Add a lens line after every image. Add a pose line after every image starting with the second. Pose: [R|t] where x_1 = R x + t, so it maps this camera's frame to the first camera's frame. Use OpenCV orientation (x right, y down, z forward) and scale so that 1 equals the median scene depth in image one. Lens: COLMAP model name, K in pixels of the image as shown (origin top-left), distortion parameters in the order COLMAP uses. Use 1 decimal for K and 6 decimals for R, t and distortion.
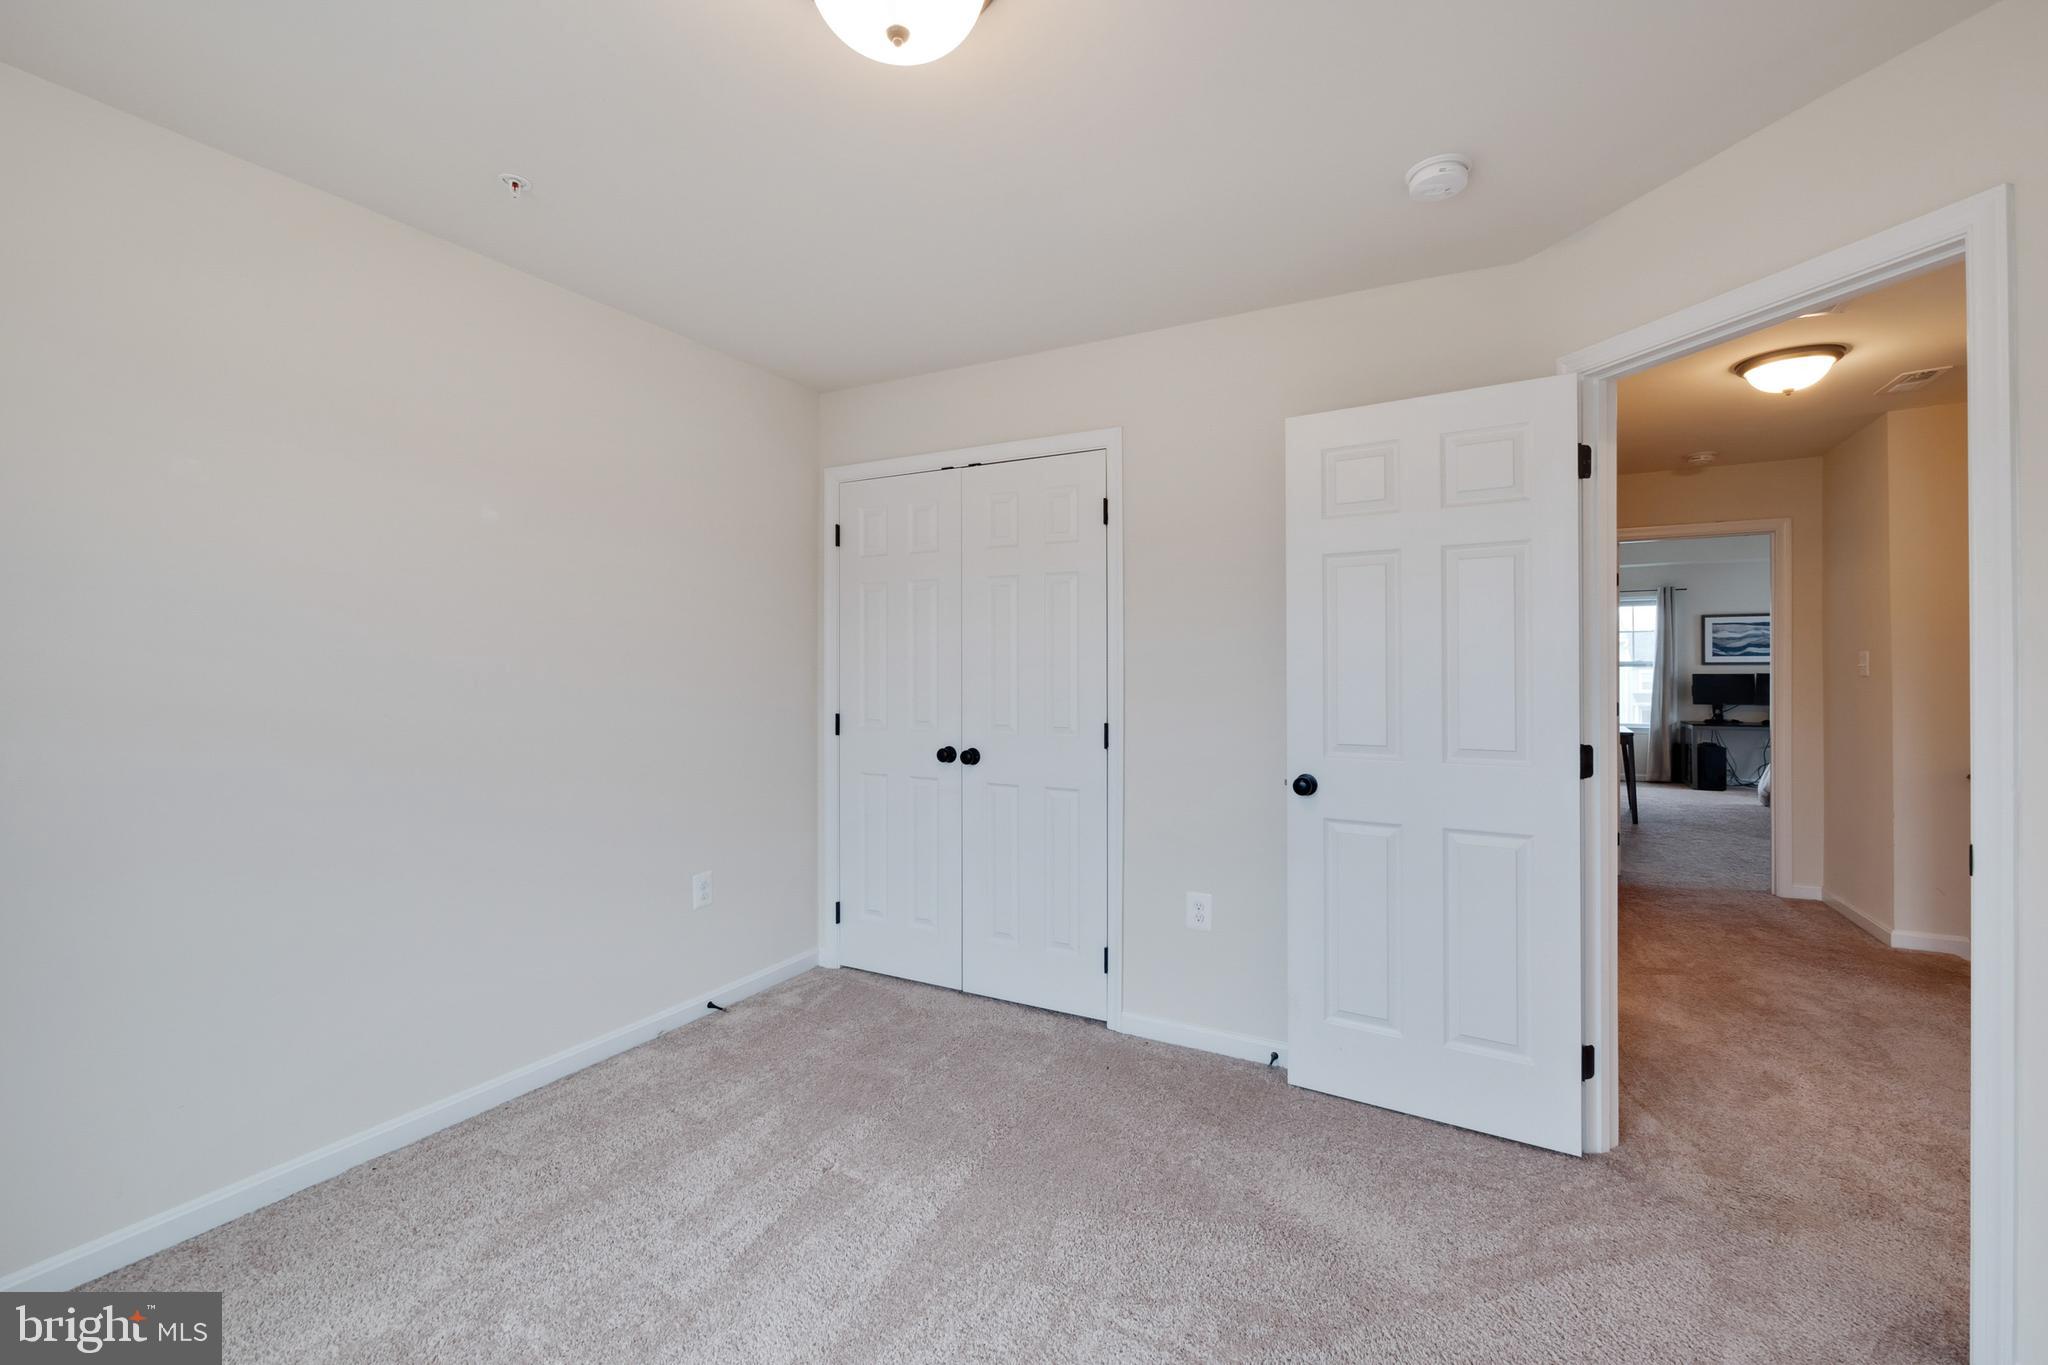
lens RADIAL K [[892.0, 0, 1025.4], [0, 892.0, 667.4], [0, 0, 1]] dist [0.004797, 0.000702]
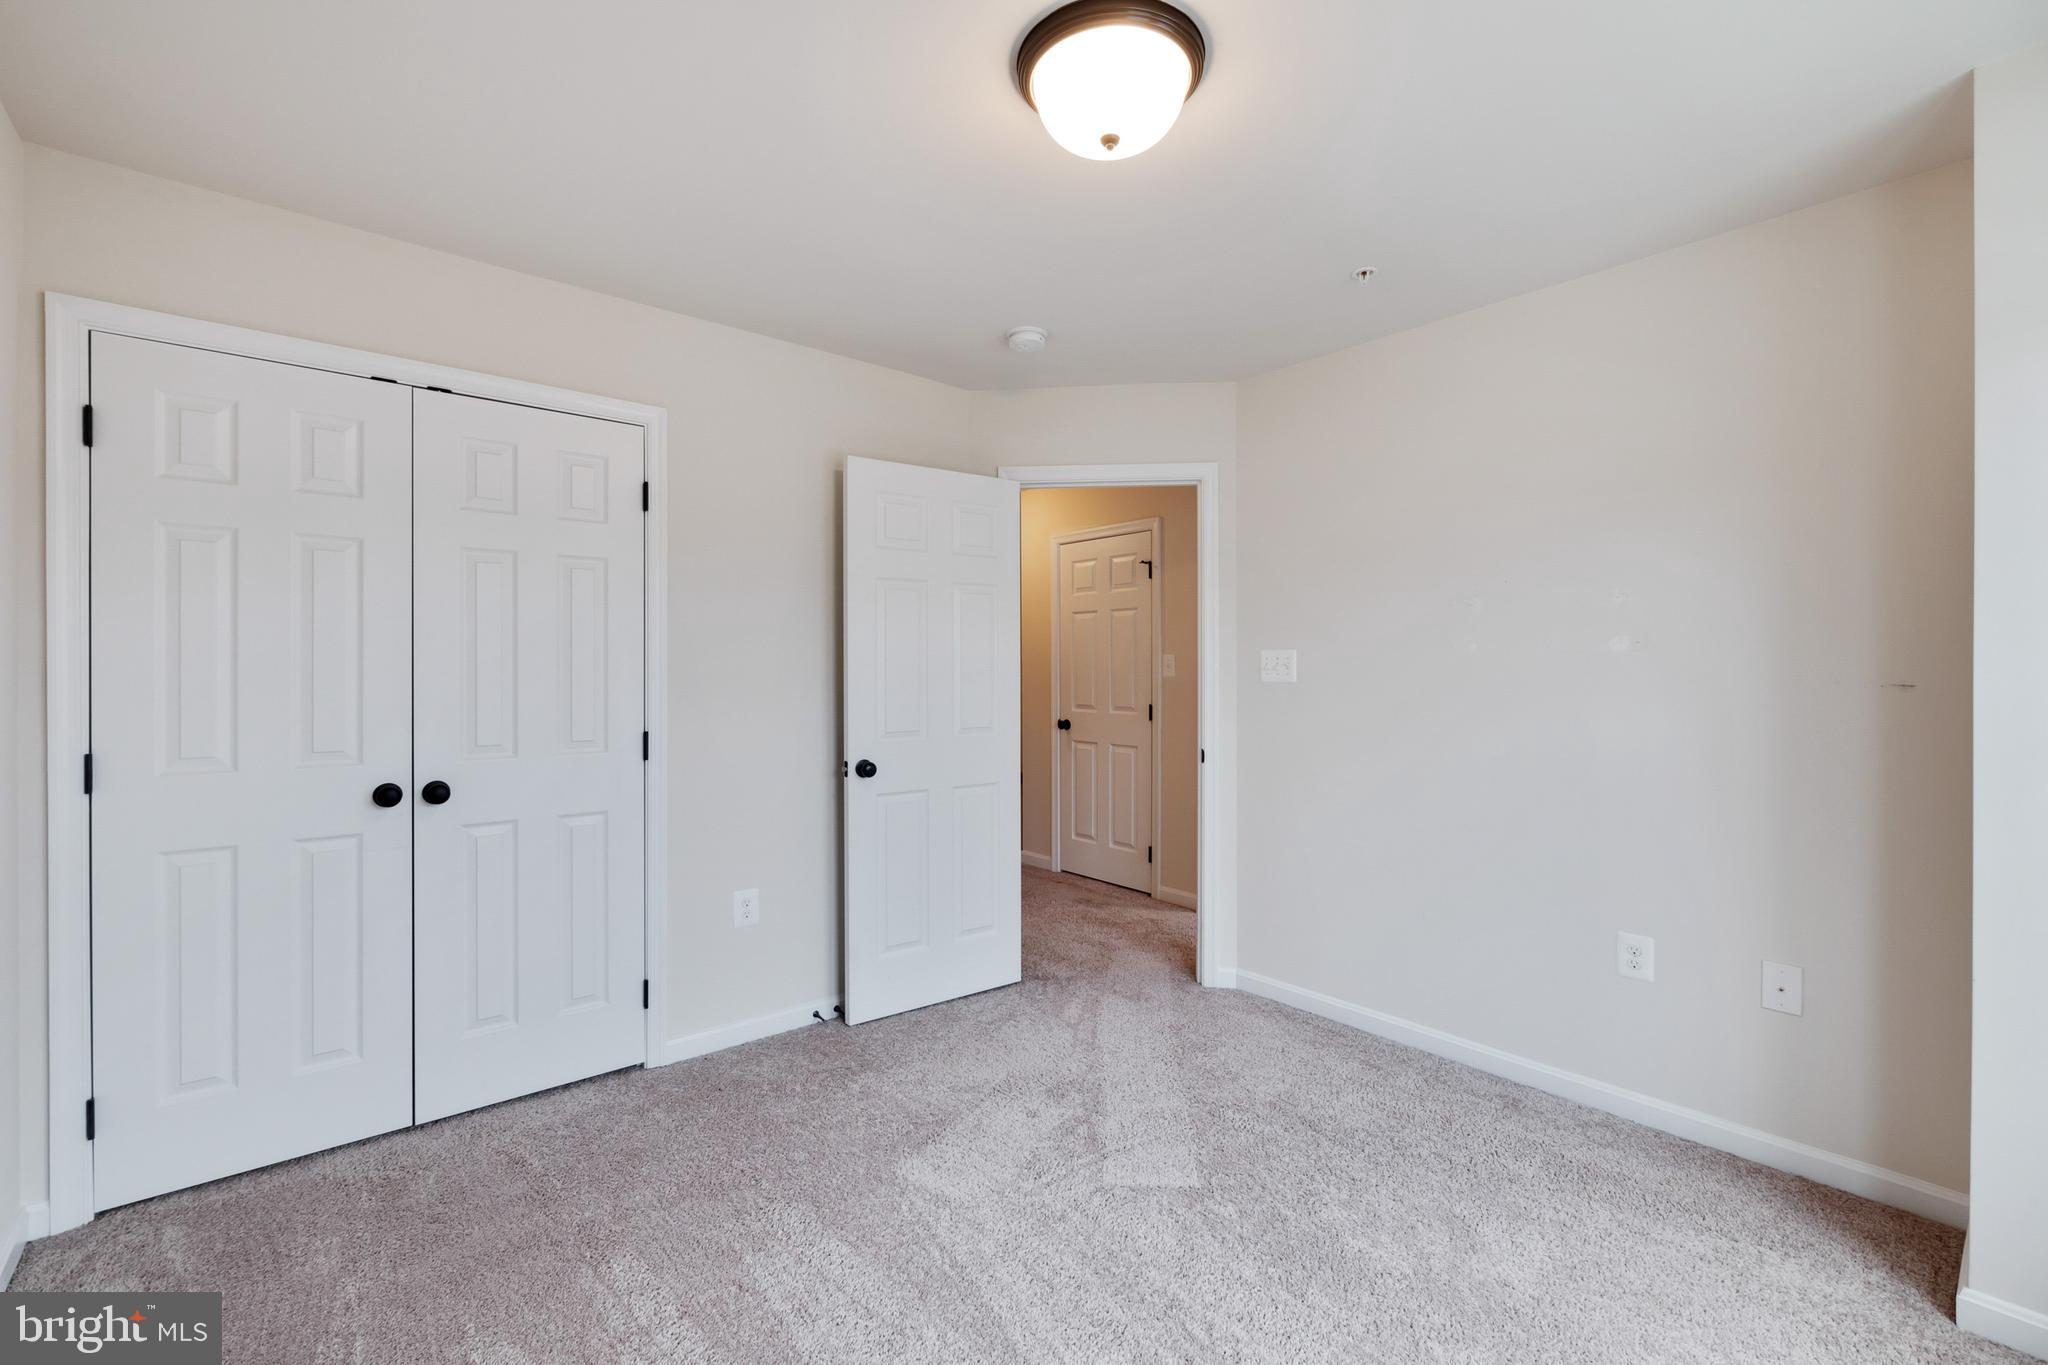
lens RADIAL K [[892.0, 0, 1019.2], [0, 892.0, 677.5], [0, 0, 1]] dist [0.004797, 0.000702]
pose [[0.351889, -0.001196, 0.936041, -0.621813], [0.004150, 0.999991, -0.000283, 0.009926], [-0.936033, 0.003984, 0.351890, 0.328961]]
